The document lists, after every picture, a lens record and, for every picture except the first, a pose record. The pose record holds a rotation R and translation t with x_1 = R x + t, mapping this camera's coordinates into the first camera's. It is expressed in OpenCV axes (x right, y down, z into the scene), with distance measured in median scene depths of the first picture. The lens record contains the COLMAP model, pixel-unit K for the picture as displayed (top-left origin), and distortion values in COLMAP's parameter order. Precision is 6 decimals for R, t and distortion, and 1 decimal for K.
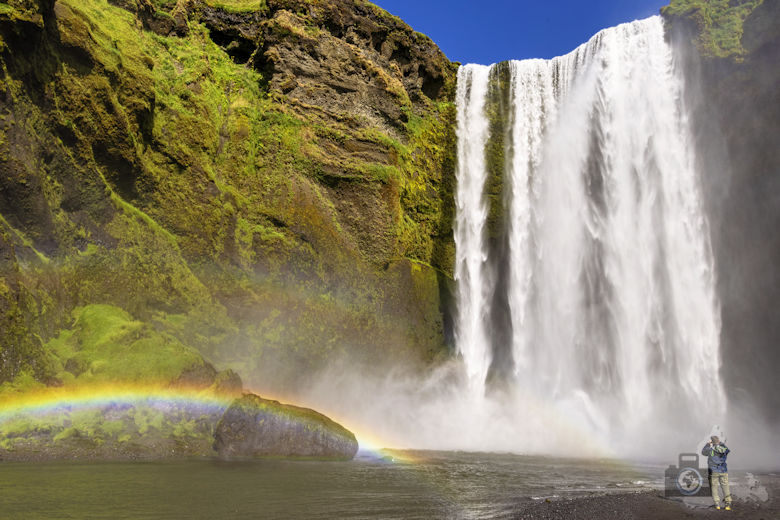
lens RADIAL K [[574.9, 0, 390.0], [0, 574.9, 260.0], [0, 0, 1]] dist [0.005630, 0.001324]
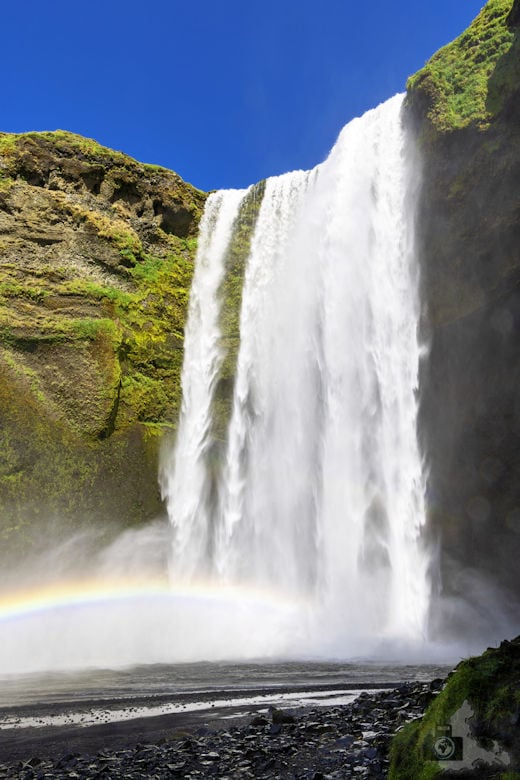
lens RADIAL K [[633.3, 0, 260.0], [0, 633.3, 390.0], [0, 0, 1]] dist [0.005960, 0.001652]
pose [[0.977780, -0.112326, -0.177001, 0.405837], [0.101624, 0.992466, -0.068442, 0.033401], [0.183355, 0.048934, 0.981828, 0.114797]]
